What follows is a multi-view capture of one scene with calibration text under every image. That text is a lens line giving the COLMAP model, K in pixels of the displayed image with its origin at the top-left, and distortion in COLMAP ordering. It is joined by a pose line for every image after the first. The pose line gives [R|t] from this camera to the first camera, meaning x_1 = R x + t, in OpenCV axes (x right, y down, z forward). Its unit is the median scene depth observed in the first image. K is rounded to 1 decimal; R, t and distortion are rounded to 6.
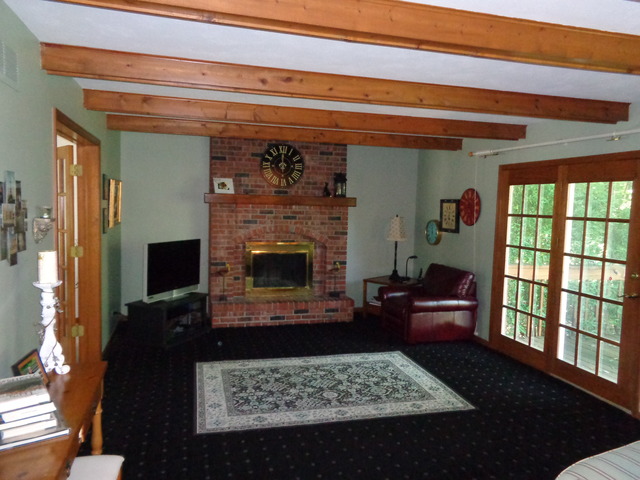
lens RADIAL K [[487.7, 0, 320.0], [0, 487.7, 240.0], [0, 0, 1]] dist [0.011061, 0.005683]
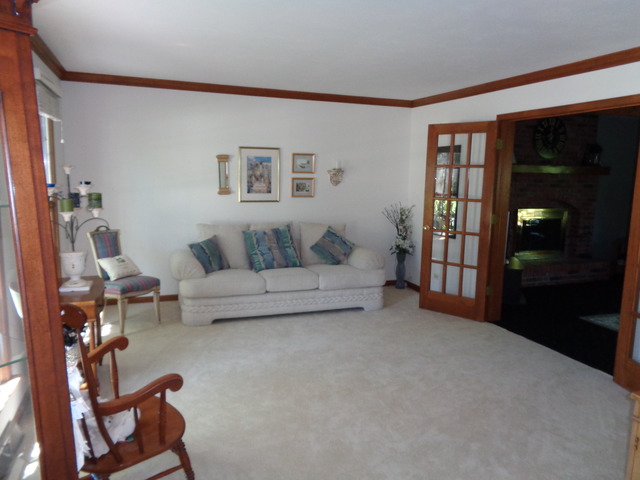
lens RADIAL K [[487.7, 0, 320.0], [0, 487.7, 240.0], [0, 0, 1]] dist [0.011061, 0.005683]
pose [[0.995818, -0.016145, 0.089917, -0.682204], [0.009959, 0.997579, 0.068827, -0.005969], [-0.090811, -0.067644, 0.993568, -0.034095]]
